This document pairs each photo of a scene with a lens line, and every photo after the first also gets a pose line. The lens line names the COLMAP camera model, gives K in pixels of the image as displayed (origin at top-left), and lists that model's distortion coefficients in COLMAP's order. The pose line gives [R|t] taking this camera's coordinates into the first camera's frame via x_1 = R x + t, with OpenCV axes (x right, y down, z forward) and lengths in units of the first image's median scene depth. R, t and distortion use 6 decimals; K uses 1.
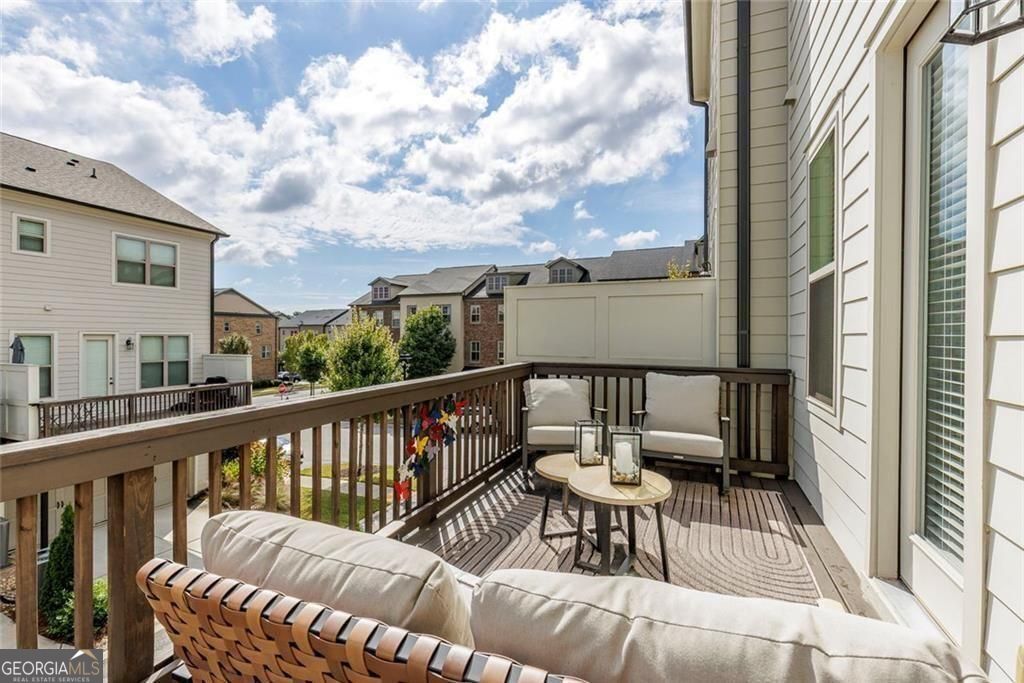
lens RADIAL K [[458.8, 0, 511.8], [0, 458.8, 339.9], [0, 0, 1]] dist [0.009633, -0.000235]
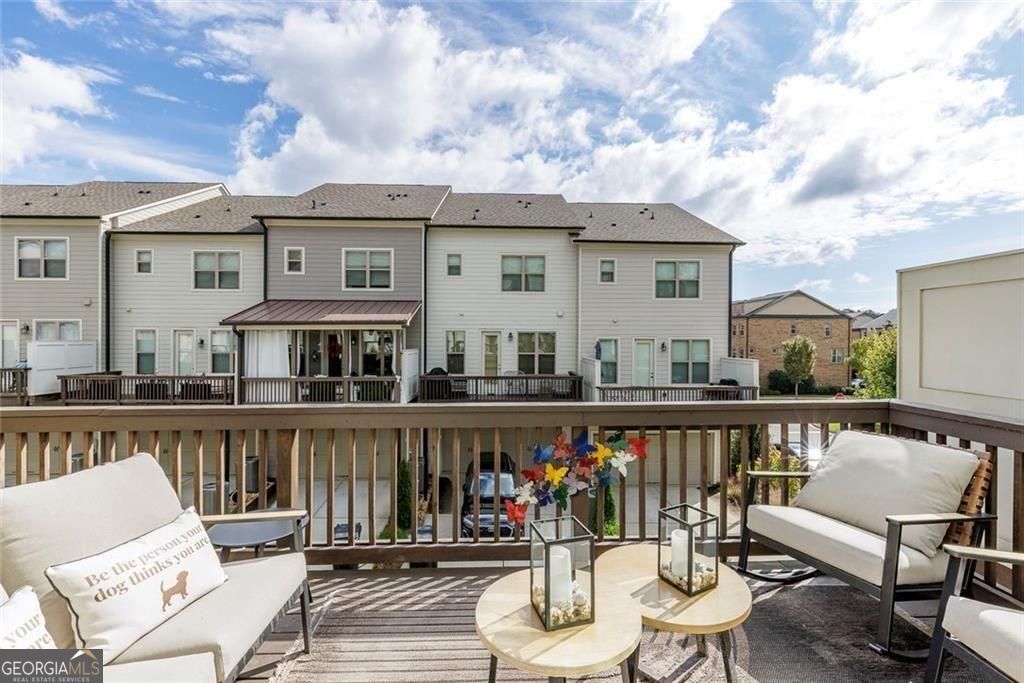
lens RADIAL K [[458.8, 0, 512.4], [0, 458.8, 337.5], [0, 0, 1]] dist [0.009633, -0.000235]
pose [[0.391471, 0.000894, -0.920190, 0.137769], [-0.007386, 0.999970, -0.002171, -0.009159], [0.920161, 0.007647, 0.391466, 0.125640]]
